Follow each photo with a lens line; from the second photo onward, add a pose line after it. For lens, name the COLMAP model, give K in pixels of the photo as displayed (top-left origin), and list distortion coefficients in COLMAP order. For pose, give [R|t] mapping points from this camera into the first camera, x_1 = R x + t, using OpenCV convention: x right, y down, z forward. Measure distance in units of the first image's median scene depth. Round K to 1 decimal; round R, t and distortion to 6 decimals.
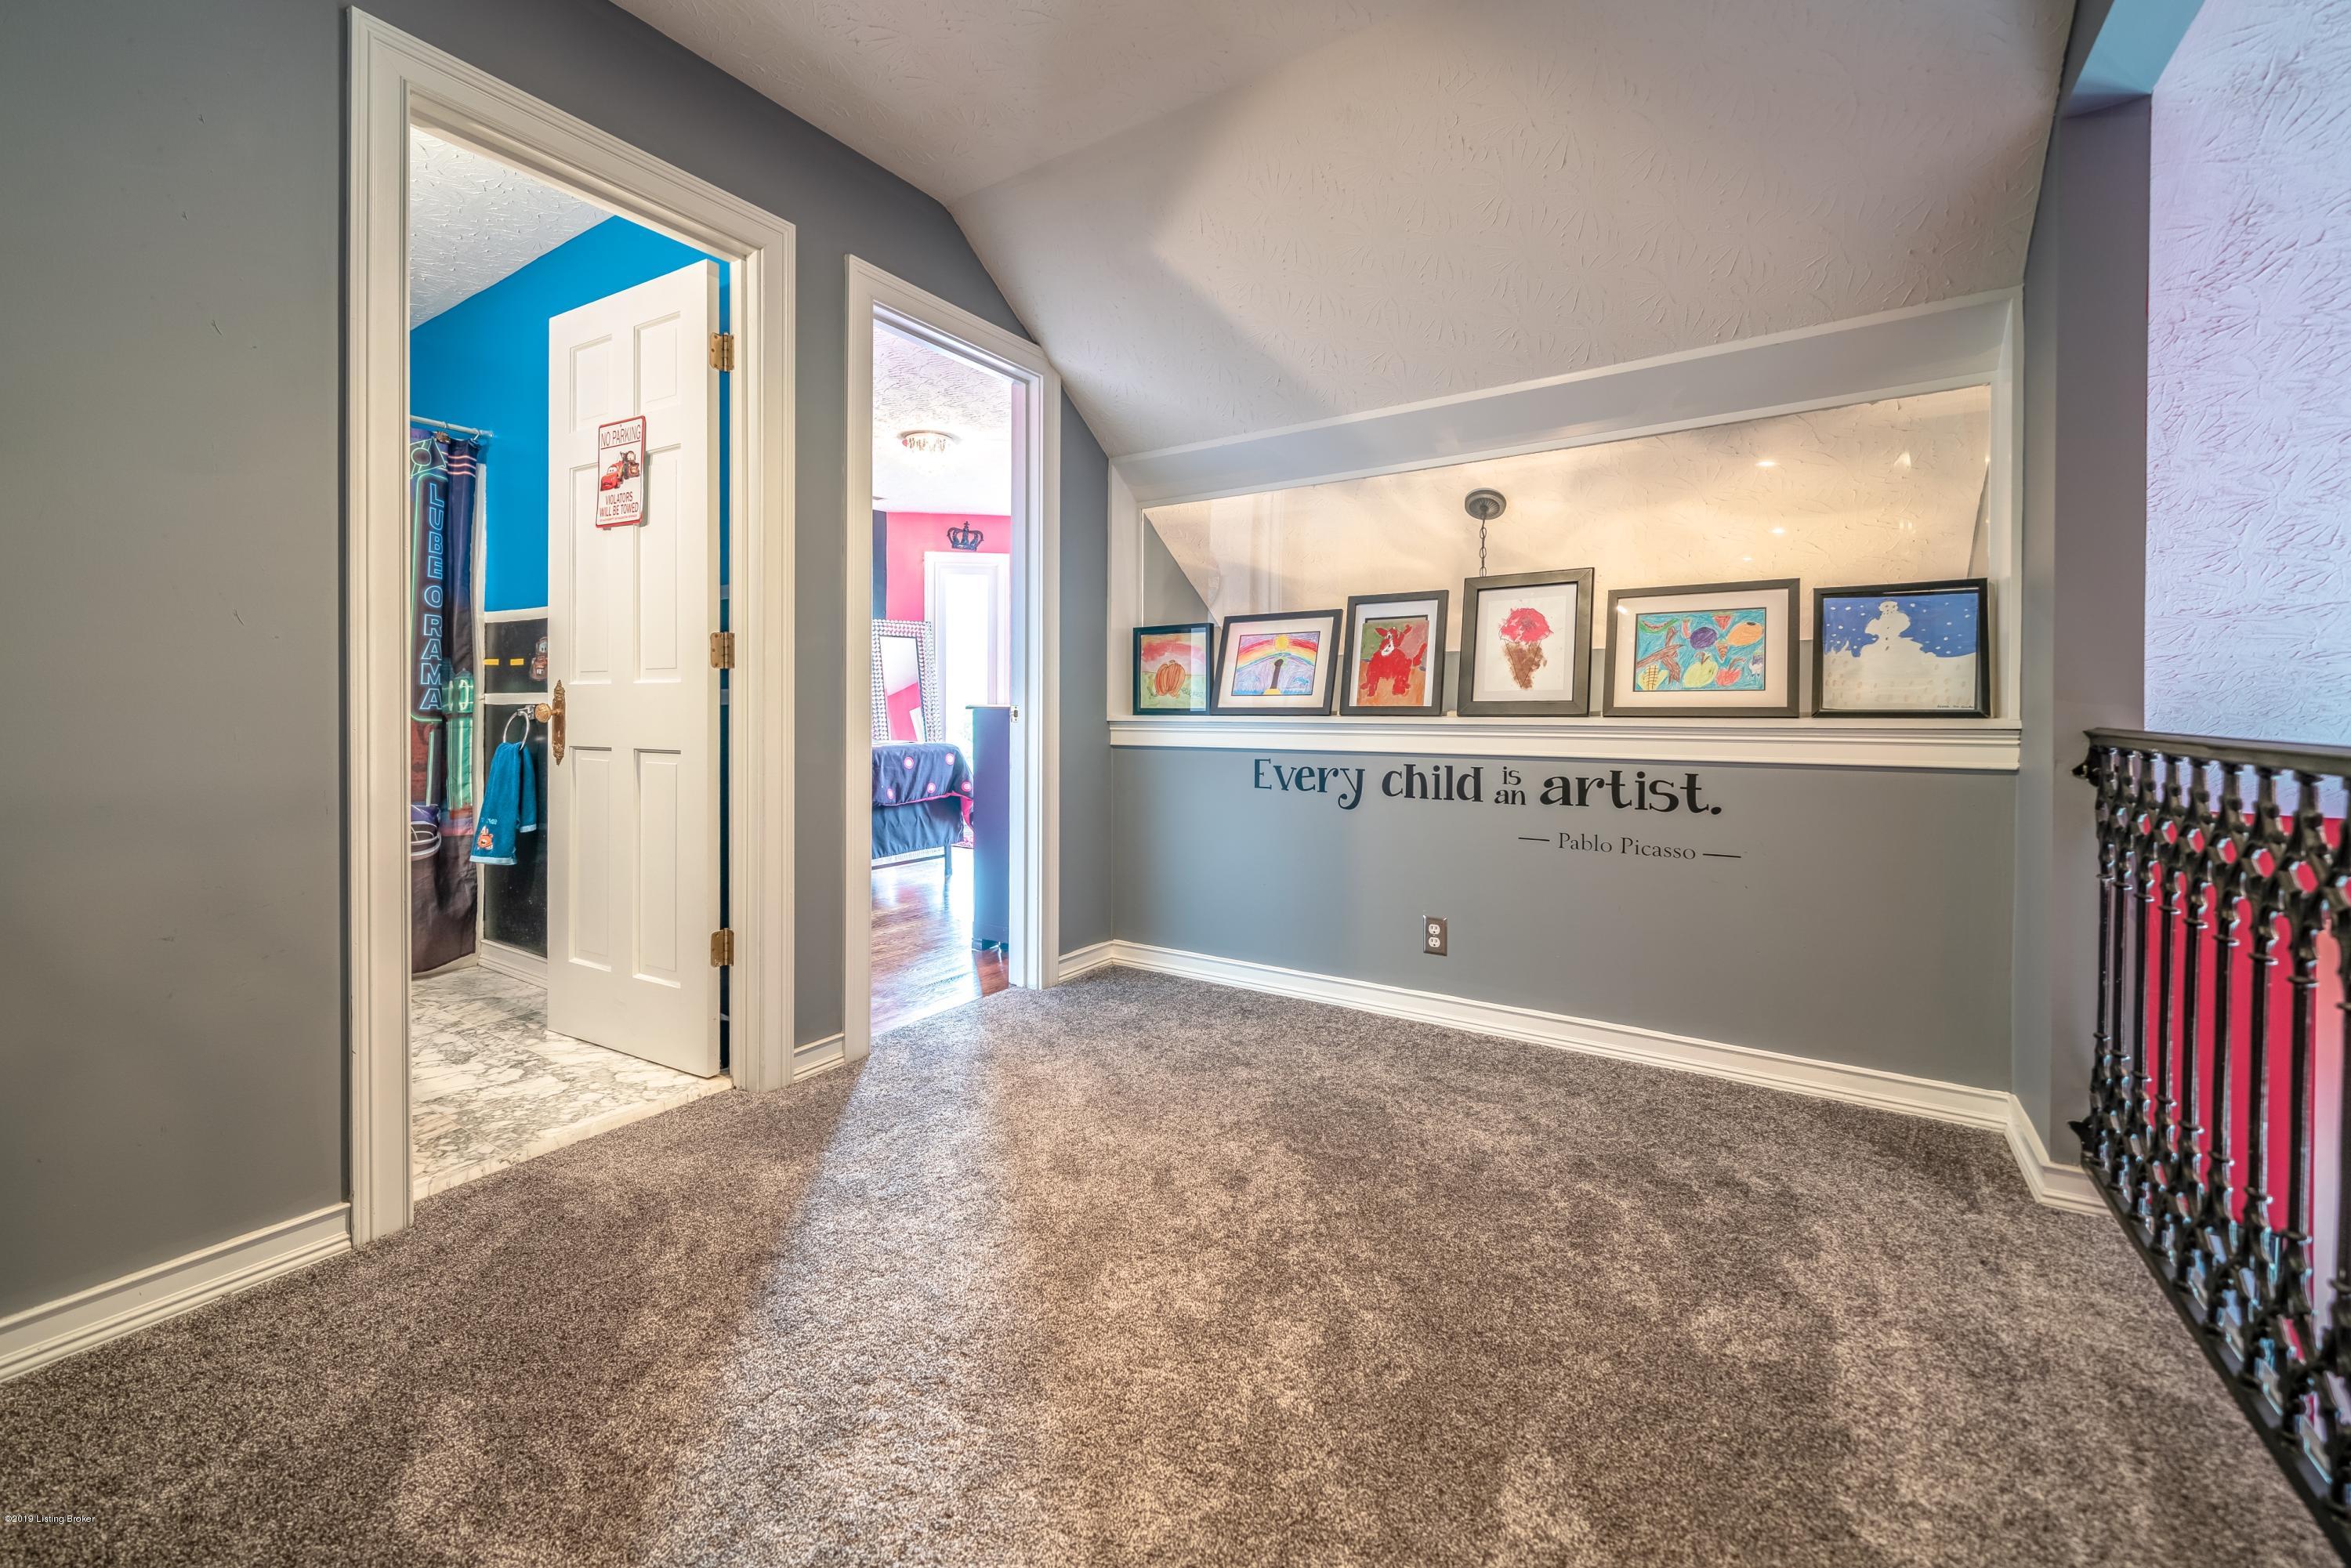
lens RADIAL K [[946.3, 0, 1123.8], [0, 946.3, 717.6], [0, 0, 1]] dist [-0.000239, 0.000003]
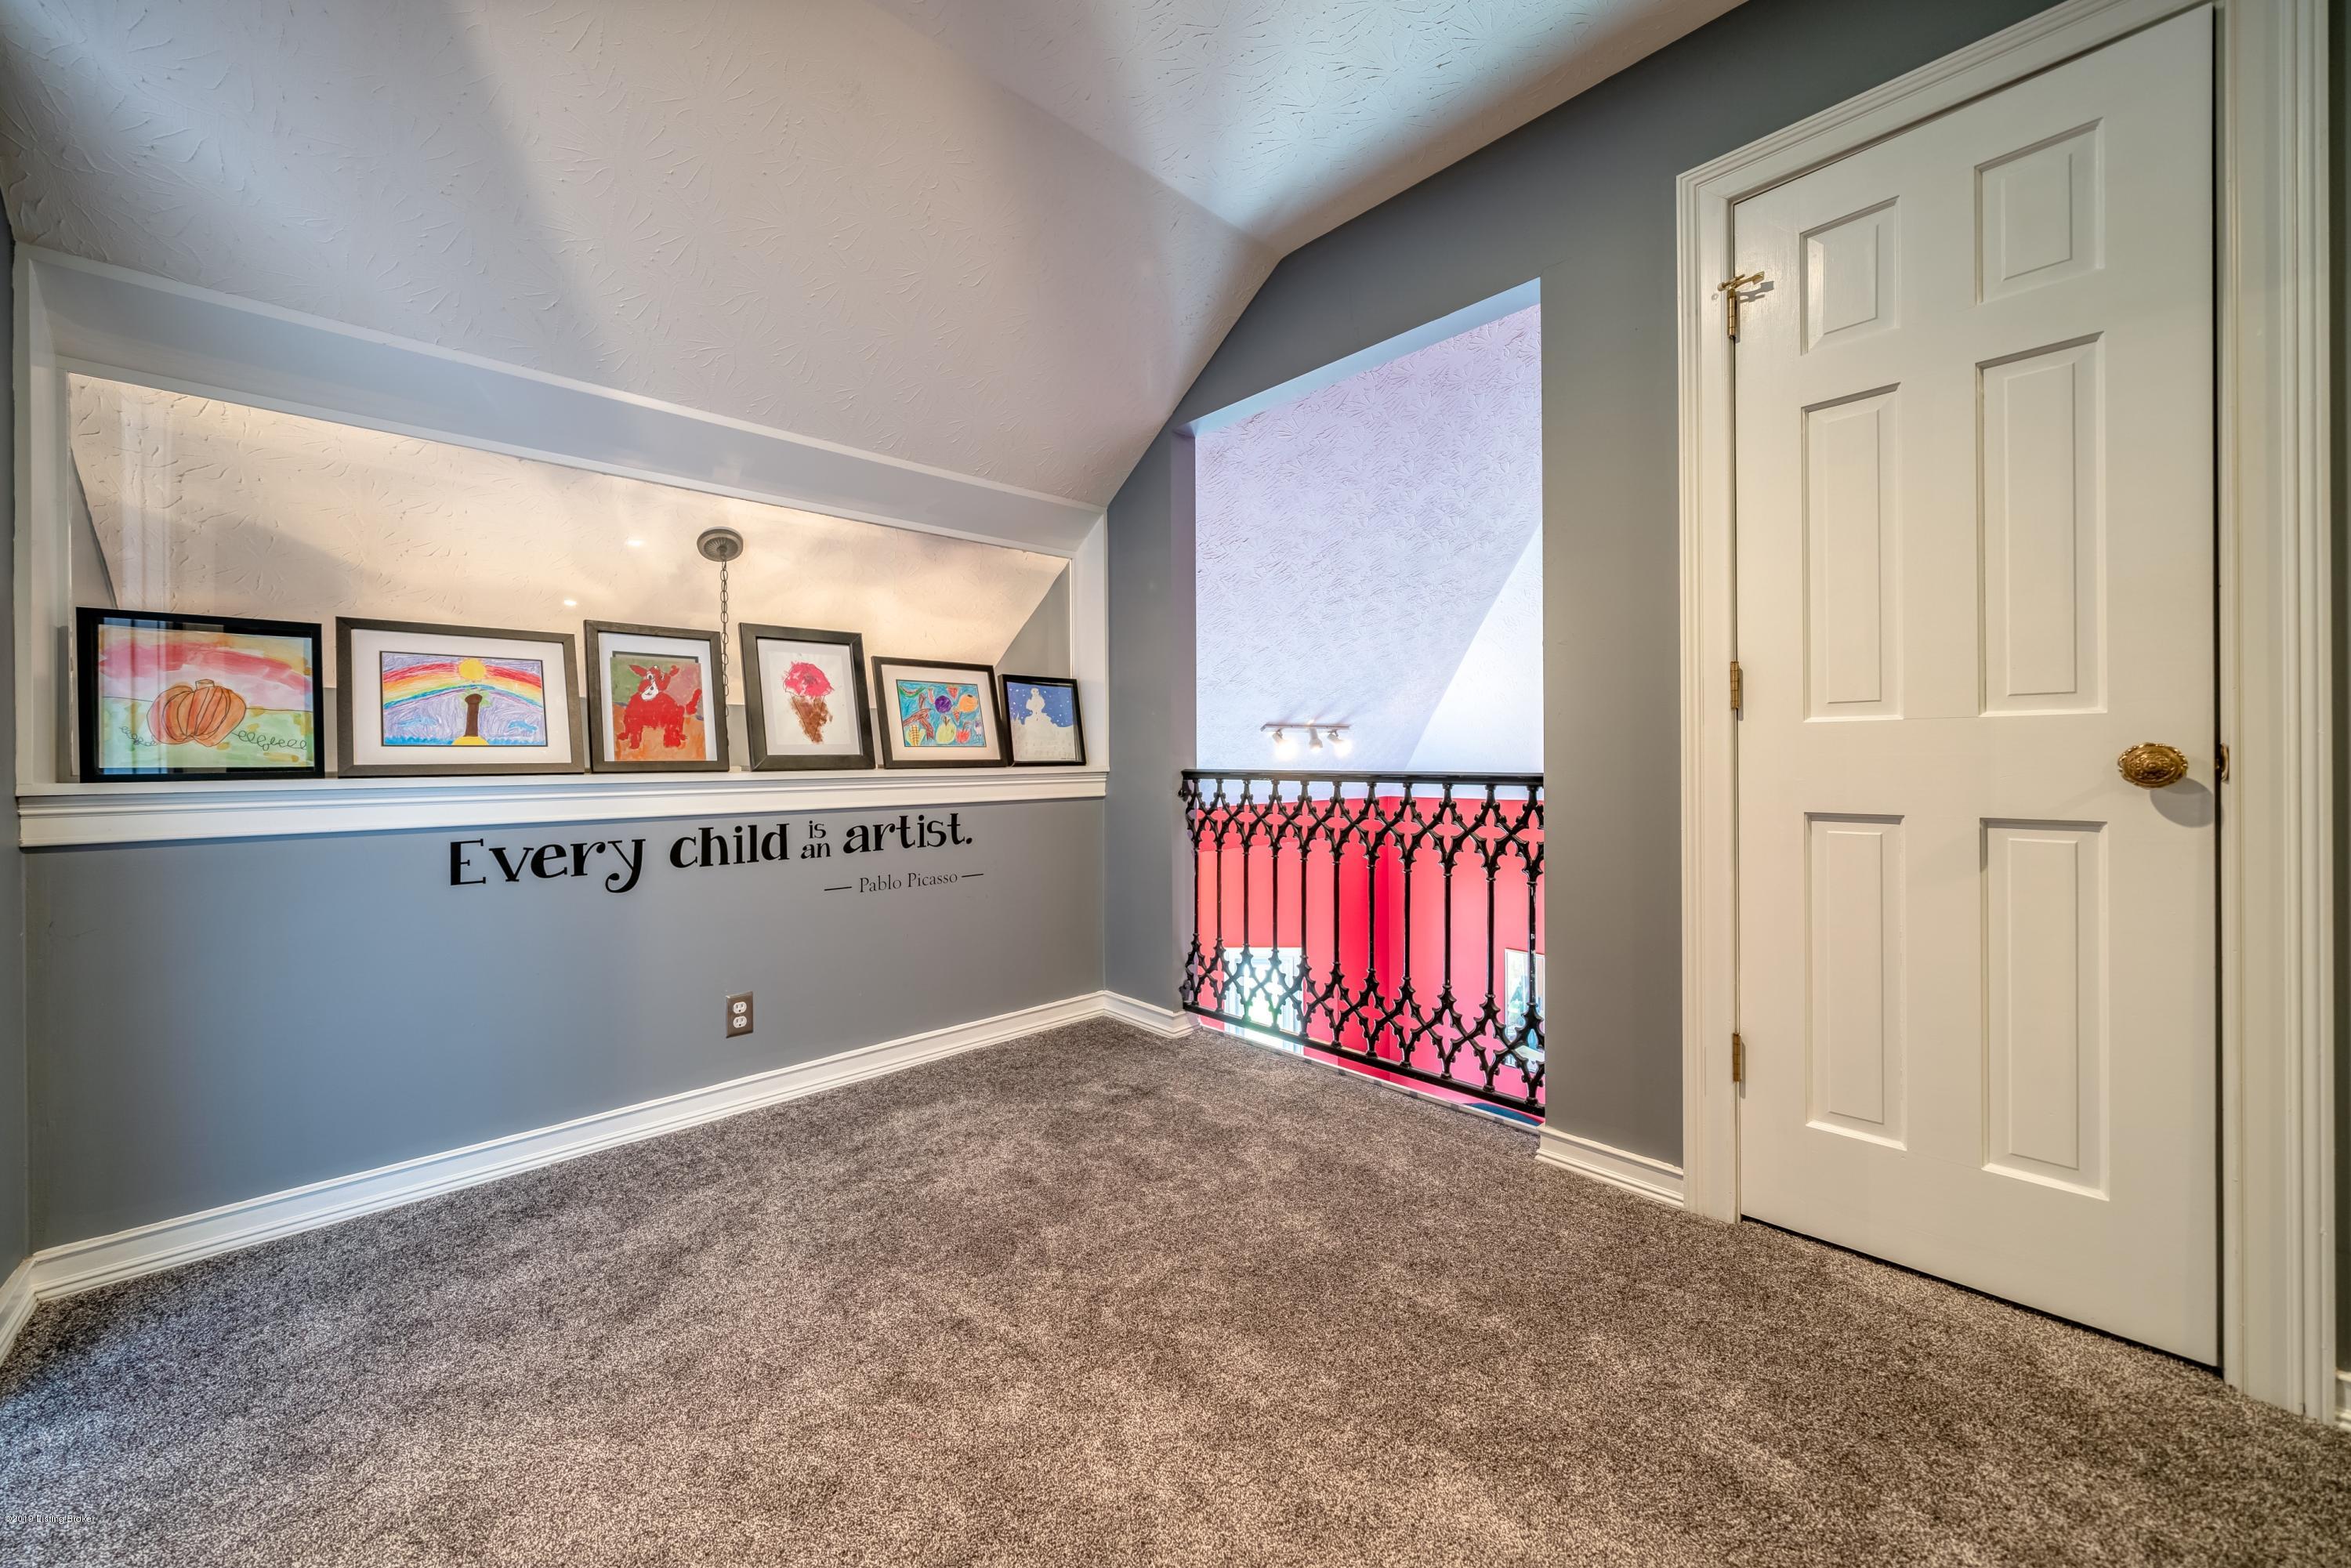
lens RADIAL K [[853.2, 0, 1141.0], [0, 853.2, 765.1], [0, 0, 1]] dist [-0.000718, -0.000028]
pose [[0.218870, -0.009481, 0.975708, -0.392449], [0.018753, 0.999809, 0.005508, -0.004955], [-0.975574, 0.017092, 0.219006, 0.460340]]
